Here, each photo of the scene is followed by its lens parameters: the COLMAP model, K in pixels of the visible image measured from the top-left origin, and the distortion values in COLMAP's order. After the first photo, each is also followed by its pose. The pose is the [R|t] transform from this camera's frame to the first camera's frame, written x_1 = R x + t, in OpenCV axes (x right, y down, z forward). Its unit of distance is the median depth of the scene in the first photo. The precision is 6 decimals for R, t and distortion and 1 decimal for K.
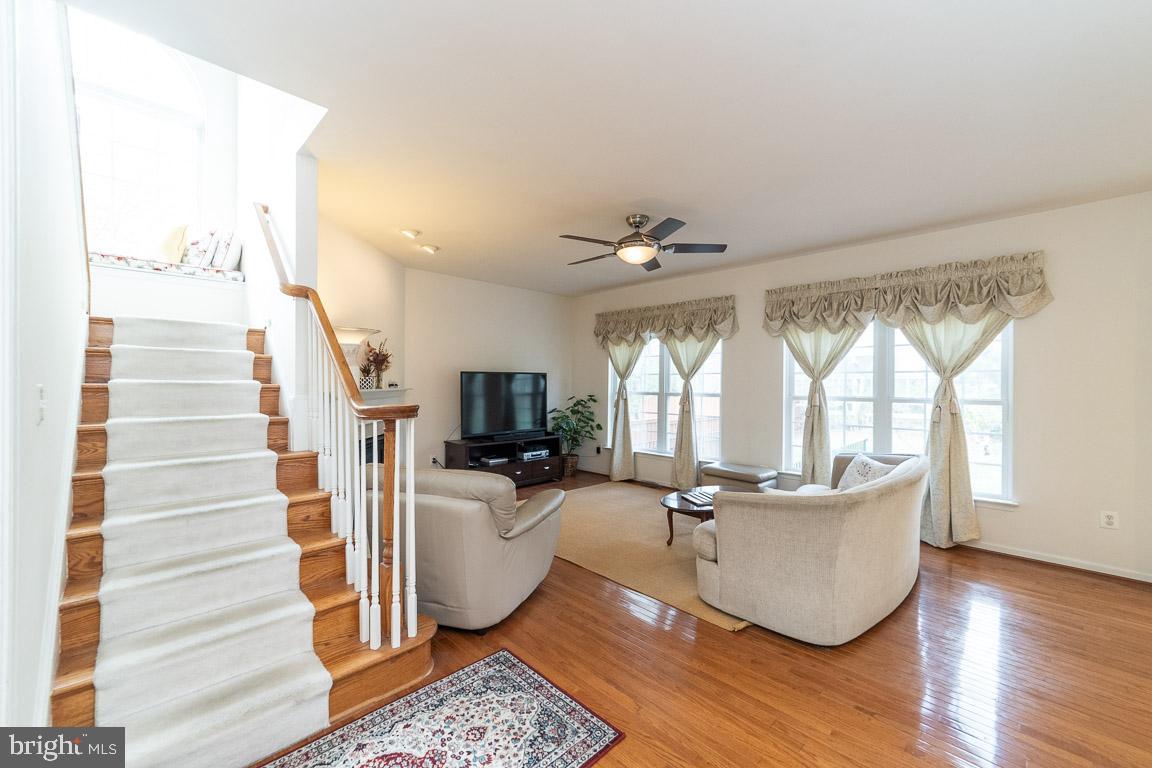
lens RADIAL K [[455.3, 0, 577.2], [0, 455.3, 383.5], [0, 0, 1]] dist [-0.013865, 0.003066]
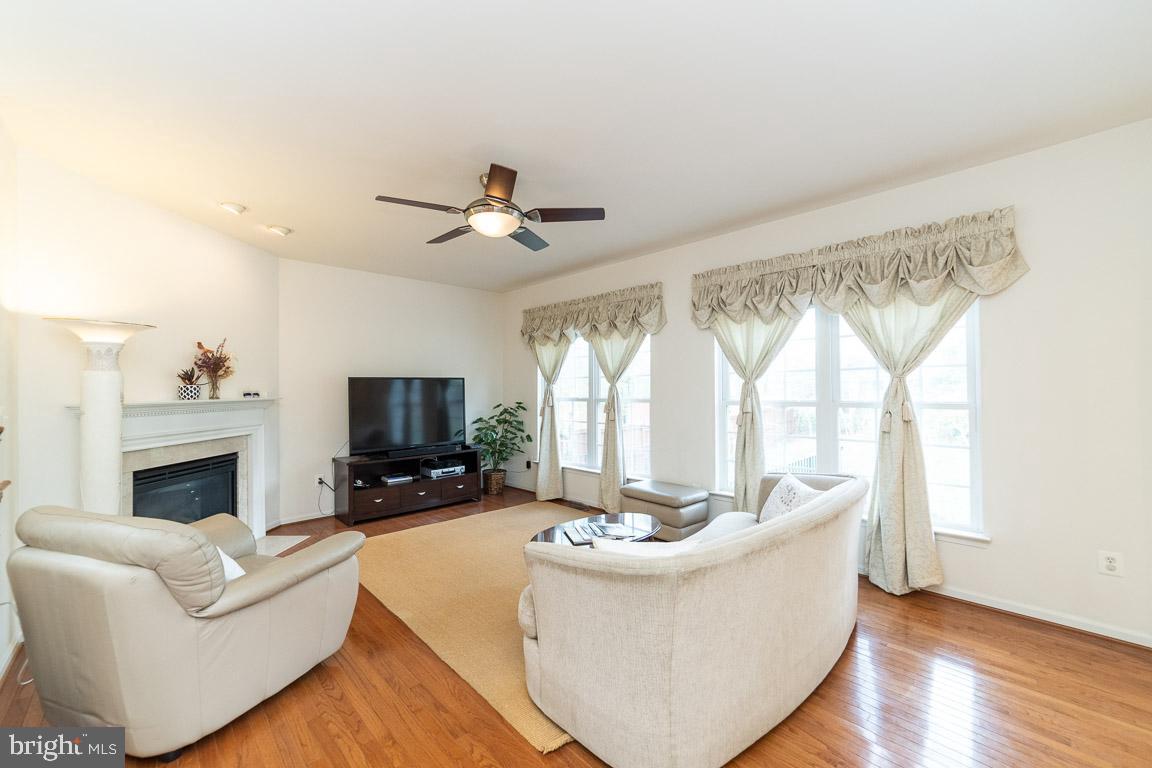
lens RADIAL K [[455.3, 0, 576.1], [0, 455.3, 383.9], [0, 0, 1]] dist [-0.013865, 0.003066]
pose [[0.999848, -0.014490, -0.009651, 0.229047], [0.014376, 0.999827, -0.011815, 0.003171], [0.009821, 0.011675, 0.999884, 0.179975]]
